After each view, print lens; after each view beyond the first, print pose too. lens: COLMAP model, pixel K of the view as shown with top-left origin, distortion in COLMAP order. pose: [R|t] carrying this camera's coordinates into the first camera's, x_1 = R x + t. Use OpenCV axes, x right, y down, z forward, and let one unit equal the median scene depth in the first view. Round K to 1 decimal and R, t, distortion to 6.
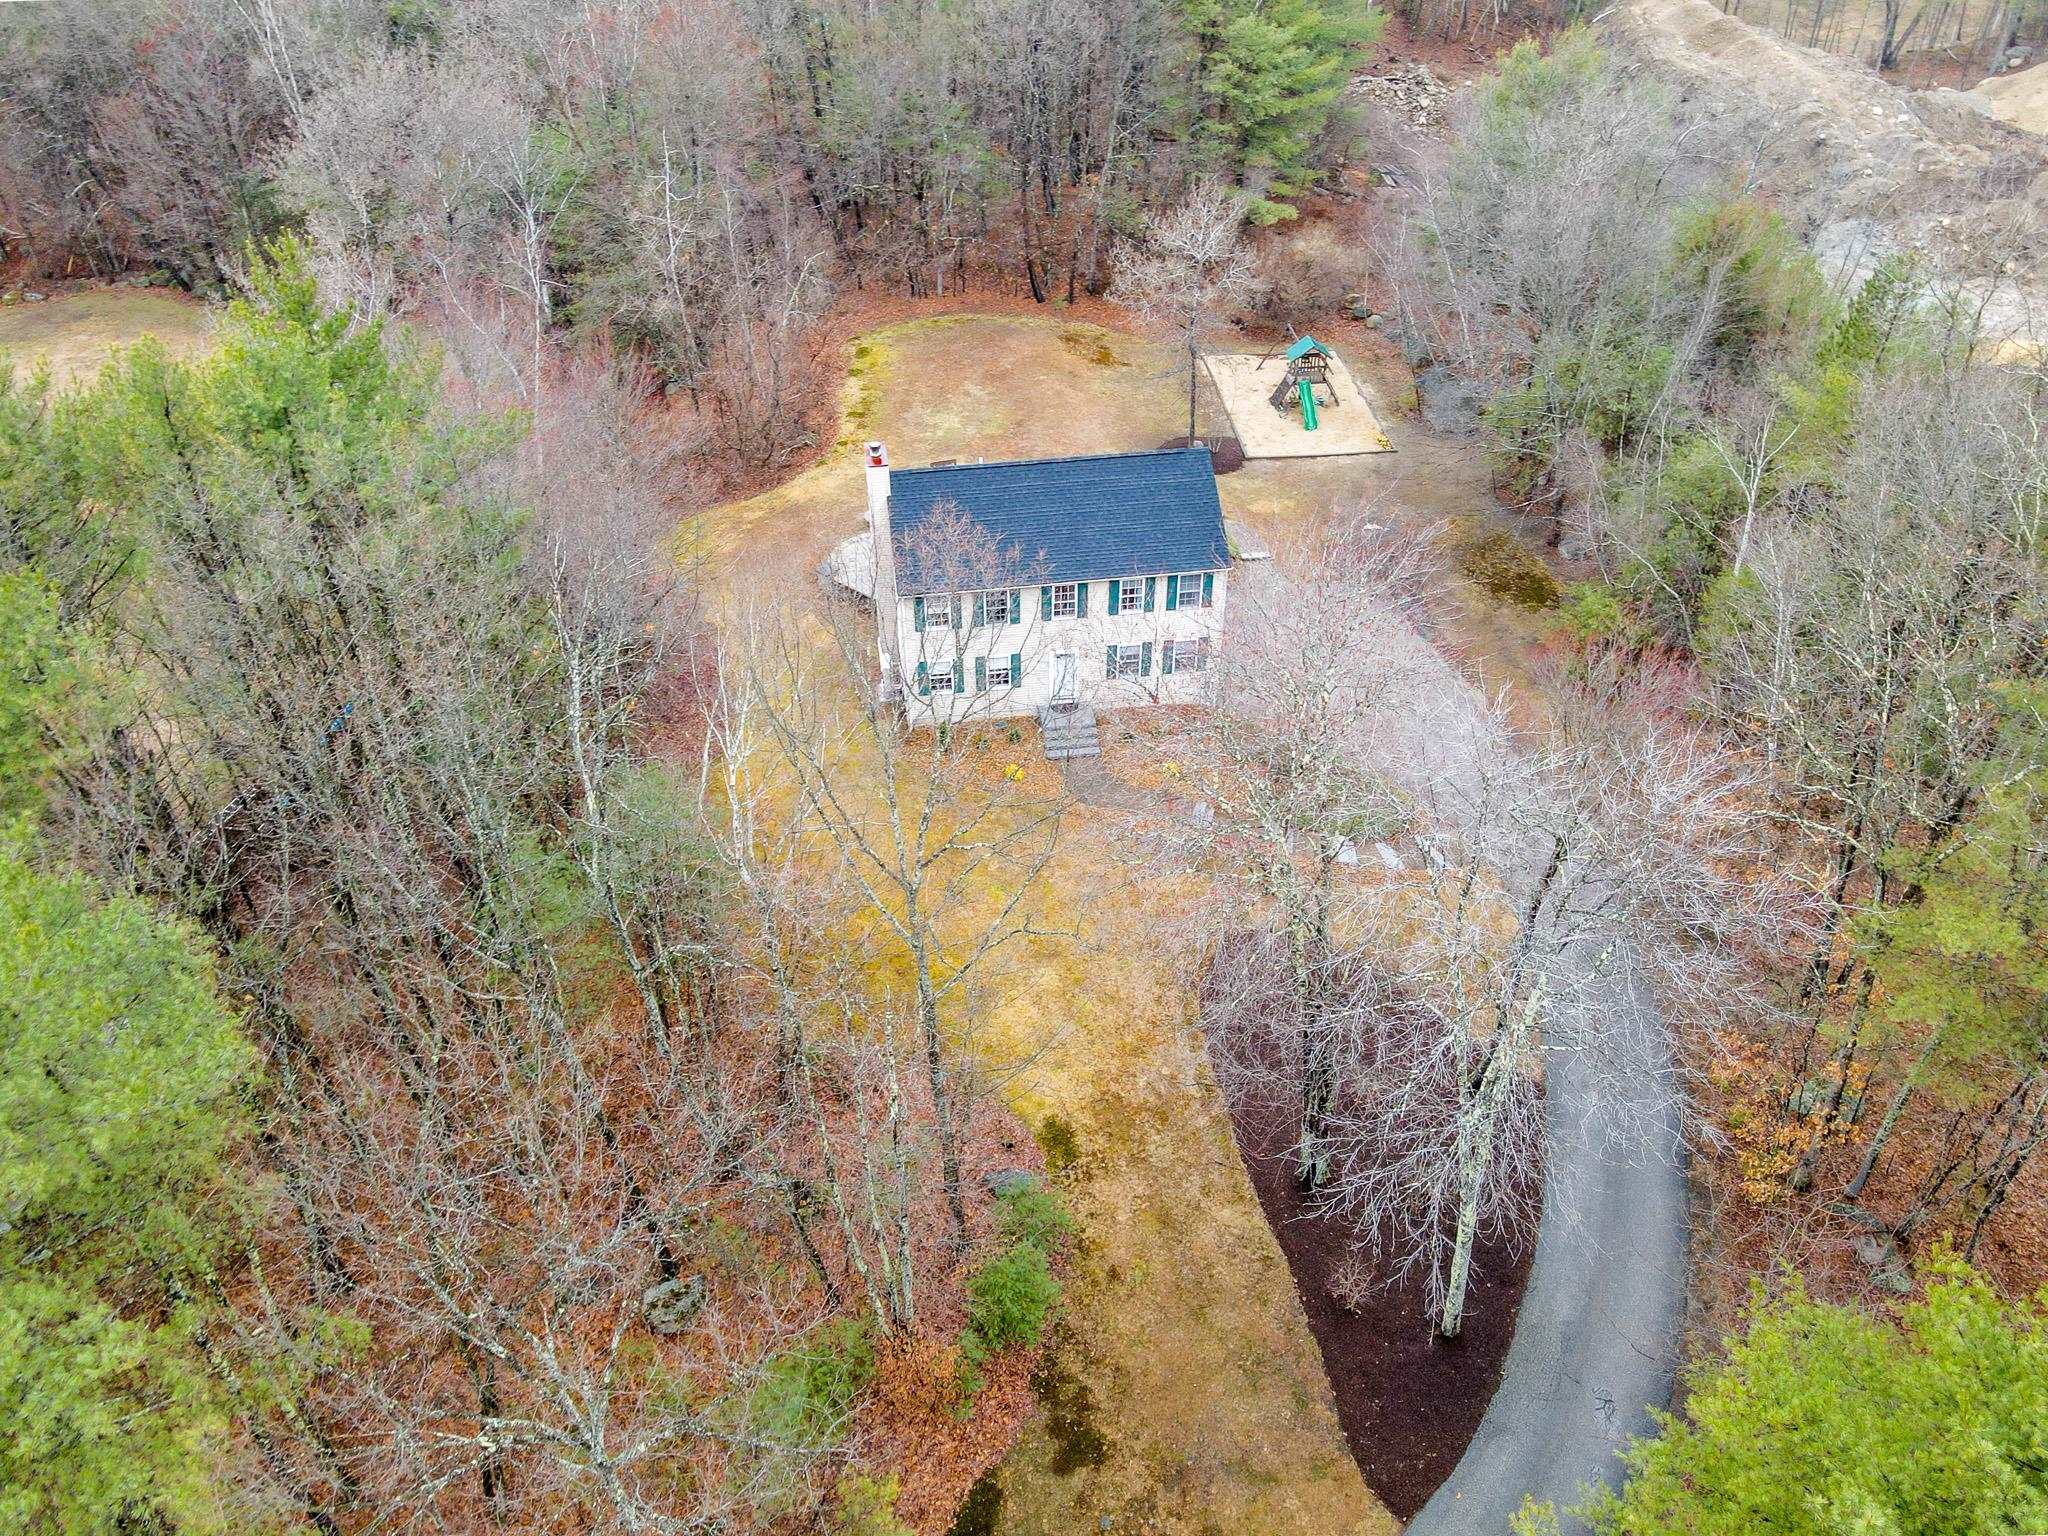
lens RADIAL K [[1506.1, 0, 1019.3], [0, 1506.1, 760.2], [0, 0, 1]] dist [0.013007, 0.021389]
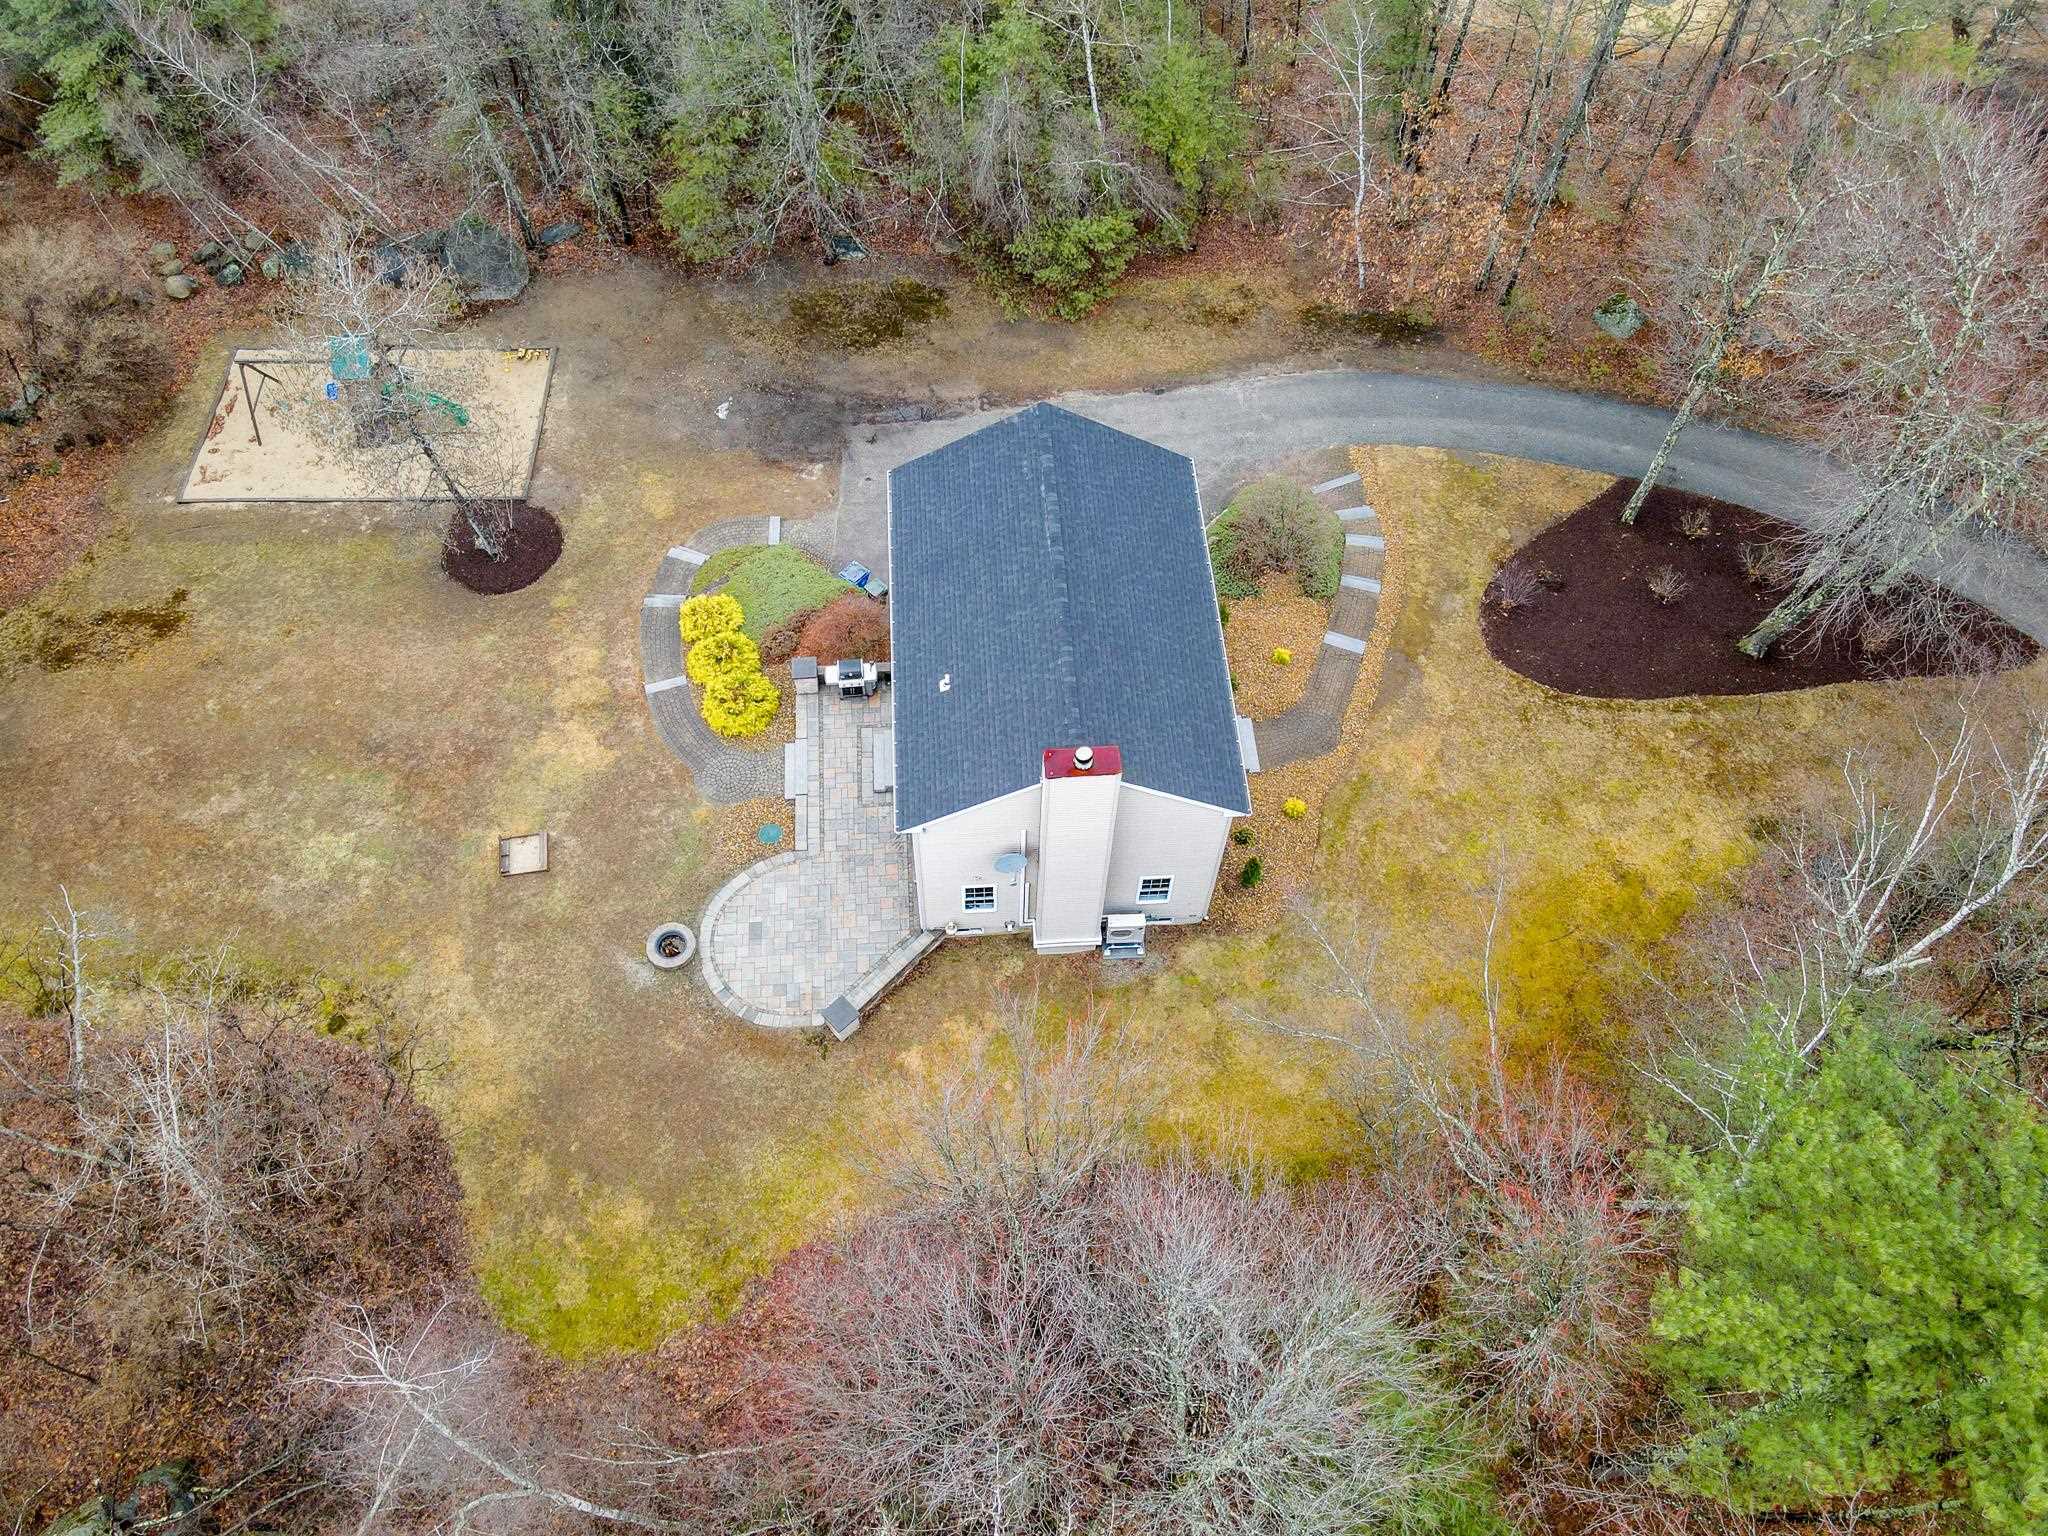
lens RADIAL K [[1506.1, 0, 1013.3], [0, 1506.1, 762.6], [0, 0, 1]] dist [0.013007, 0.021389]
pose [[0.078832, -0.841878, 0.533880, -0.420749], [0.634307, 0.455509, 0.624633, -0.595344], [-0.769052, 0.289402, 0.569917, 0.623290]]
